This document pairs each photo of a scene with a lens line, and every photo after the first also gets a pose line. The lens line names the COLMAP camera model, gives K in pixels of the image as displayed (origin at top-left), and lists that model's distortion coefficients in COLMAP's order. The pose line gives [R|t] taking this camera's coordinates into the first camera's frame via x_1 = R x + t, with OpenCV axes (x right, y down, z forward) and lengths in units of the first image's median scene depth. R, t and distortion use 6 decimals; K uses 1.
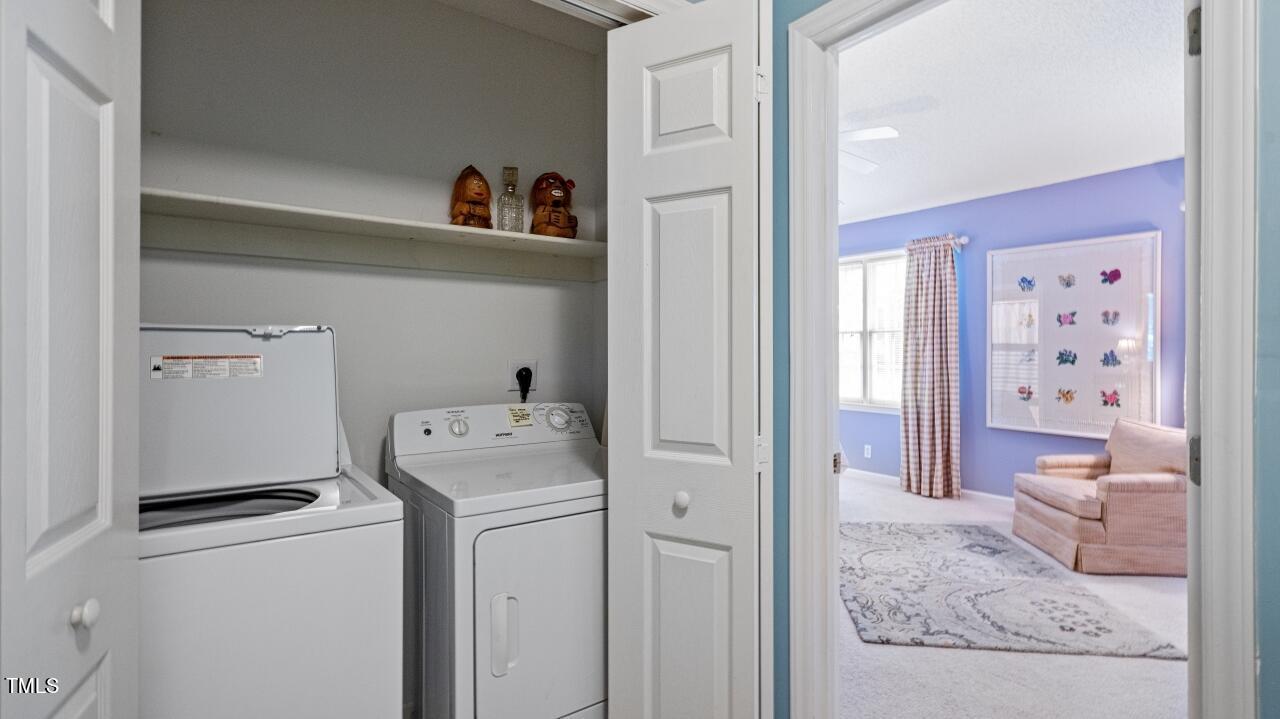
lens RADIAL K [[612.3, 0, 642.0], [0, 612.3, 354.2], [0, 0, 1]] dist [0.002391, 0.001071]
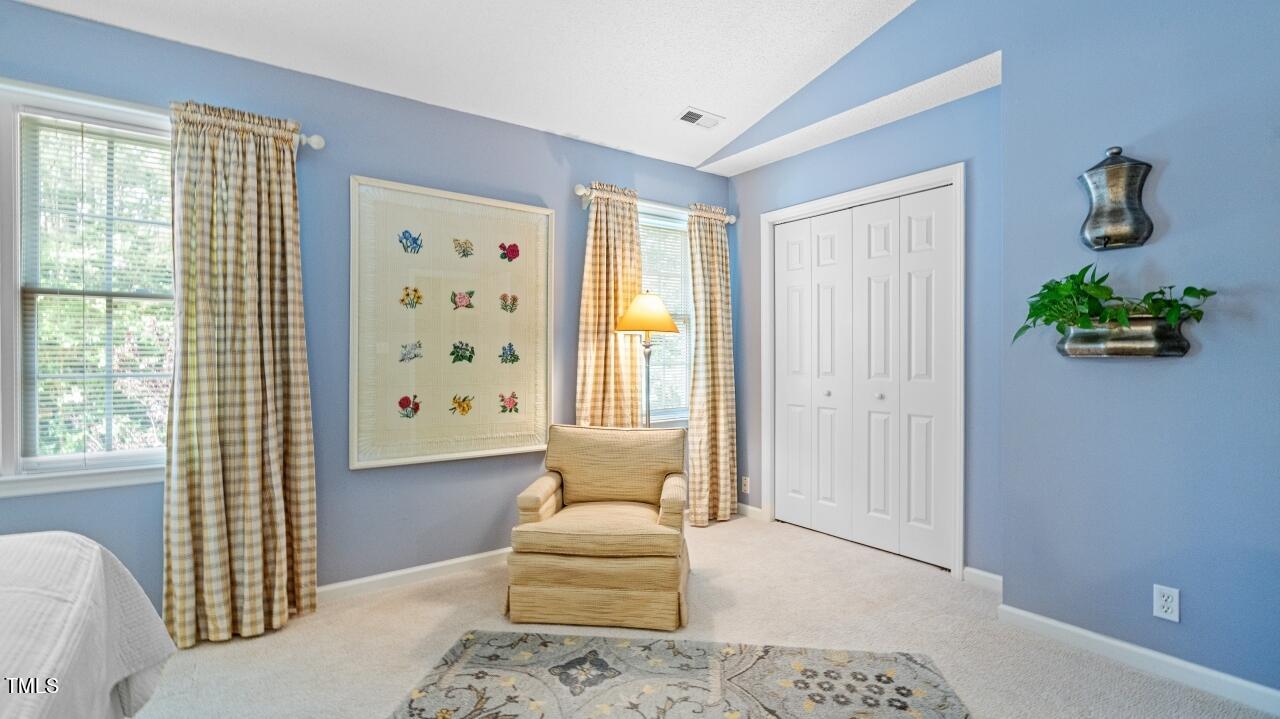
lens RADIAL K [[586.5, 0, 640.0], [0, 586.5, 359.5], [0, 0, 1]] dist [-0.003570, 0.000035]
pose [[-0.012431, -0.005475, 0.999908, -0.011150], [0.006909, 0.999961, 0.005561, 0.011882], [-0.999899, 0.006978, -0.012392, 0.833439]]
